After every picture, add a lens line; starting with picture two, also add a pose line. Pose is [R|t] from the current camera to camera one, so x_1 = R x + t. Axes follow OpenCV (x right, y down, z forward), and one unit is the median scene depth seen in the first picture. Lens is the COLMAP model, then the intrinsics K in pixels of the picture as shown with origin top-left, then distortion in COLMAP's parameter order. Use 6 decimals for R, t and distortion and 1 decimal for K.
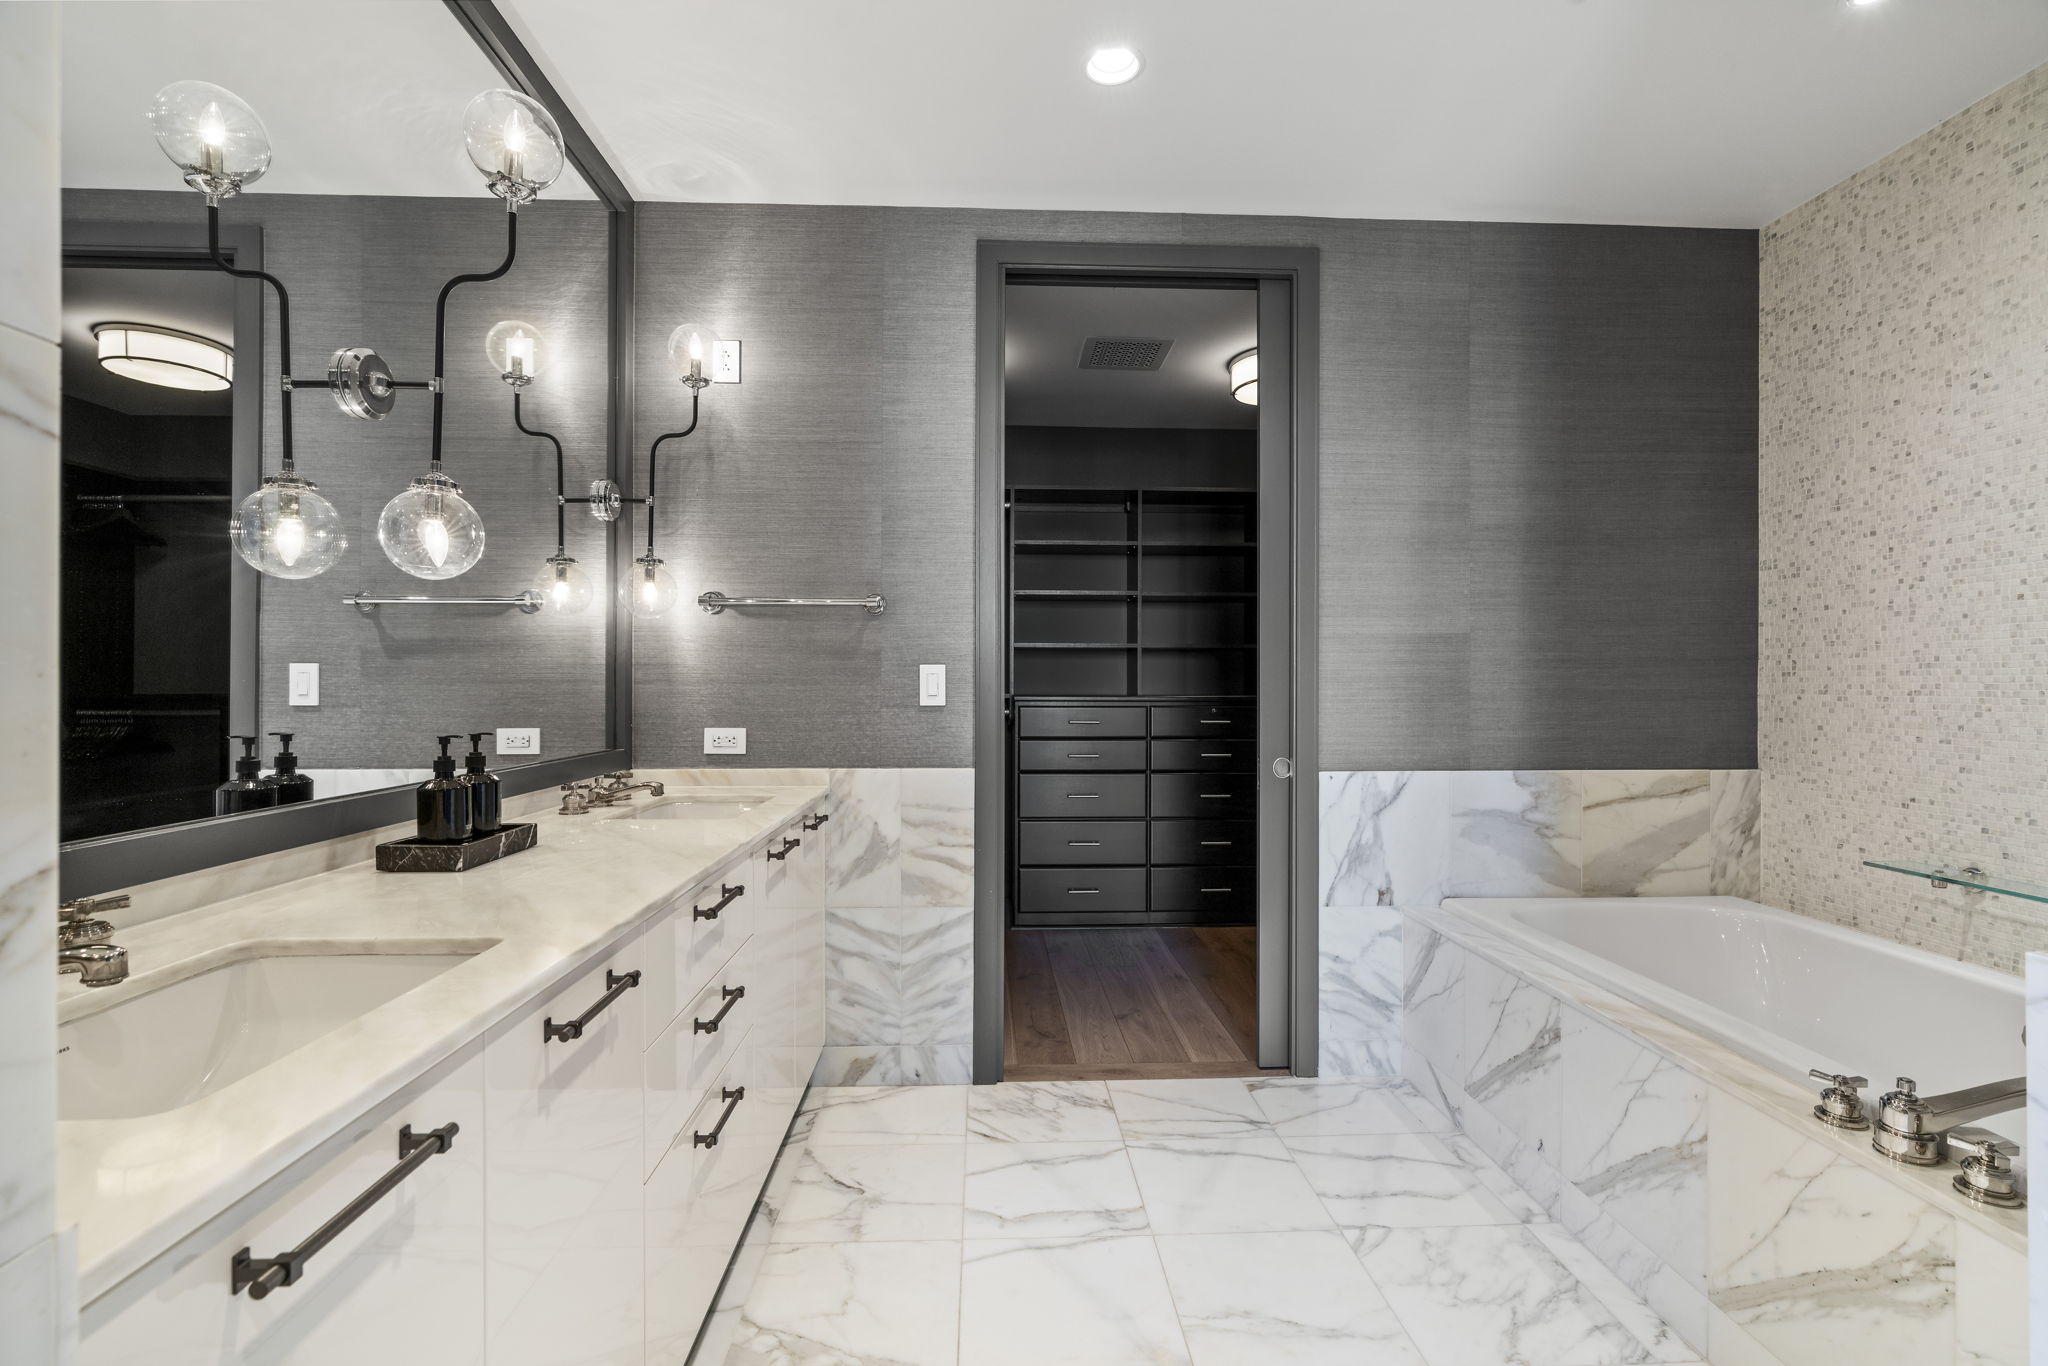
lens RADIAL K [[1014.9, 0, 1024.0], [0, 1014.9, 678.1], [0, 0, 1]] dist [-0.010929, 0.013641]
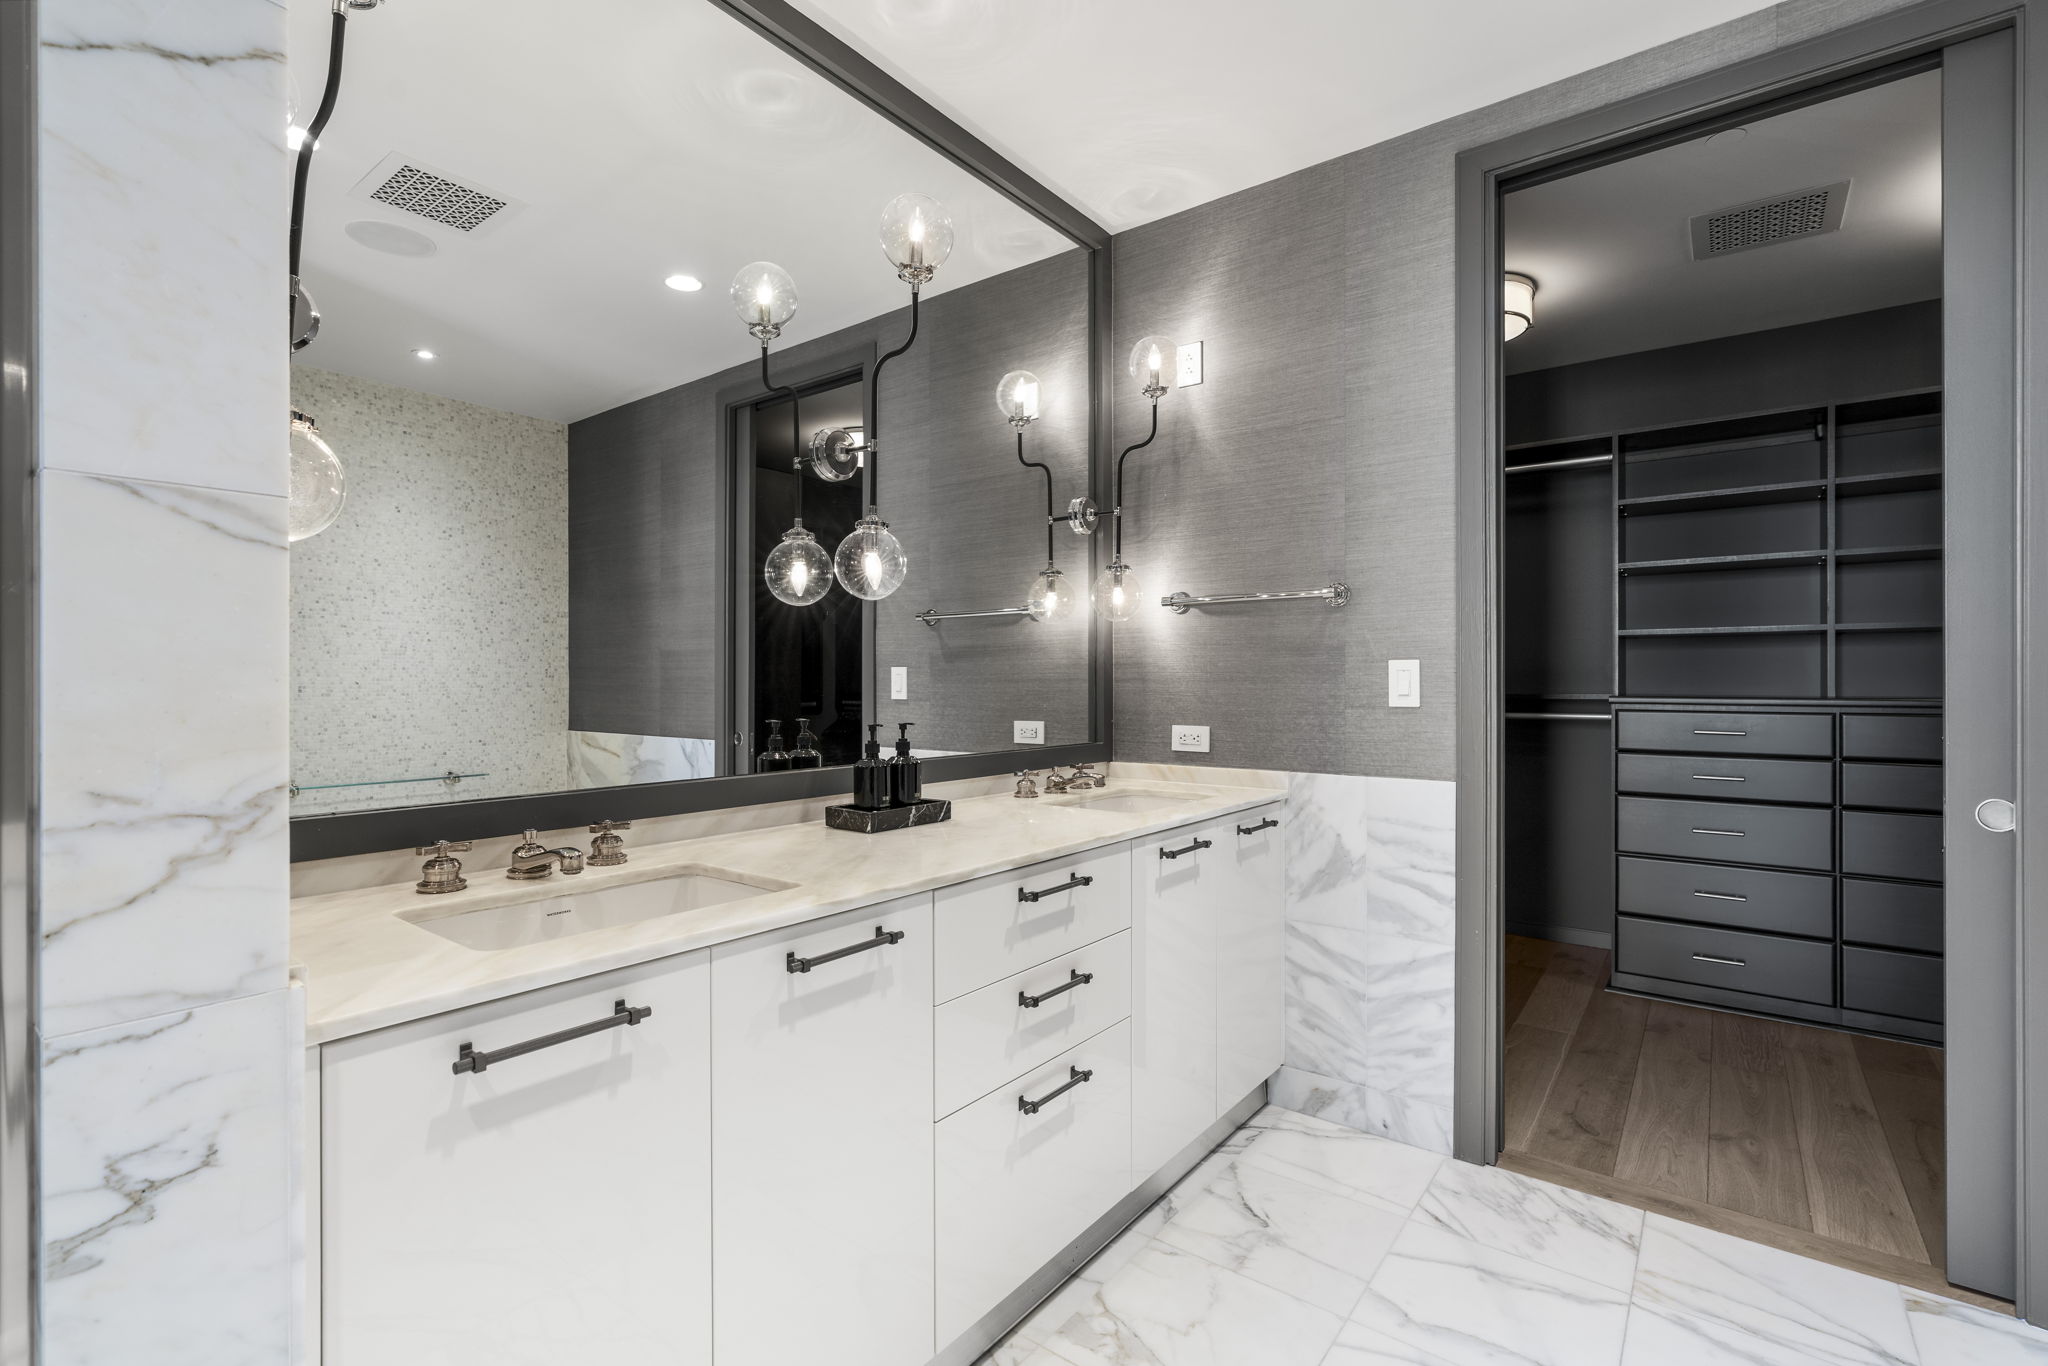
lens RADIAL K [[1030.6, 0, 1022.7], [0, 1030.6, 675.4], [0, 0, 1]] dist [-0.003174, 0.007903]
pose [[0.719382, -0.005945, -0.694589, 0.295502], [0.005666, 0.999980, -0.002691, 0.000596], [0.694591, -0.001999, 0.719402, 0.138490]]
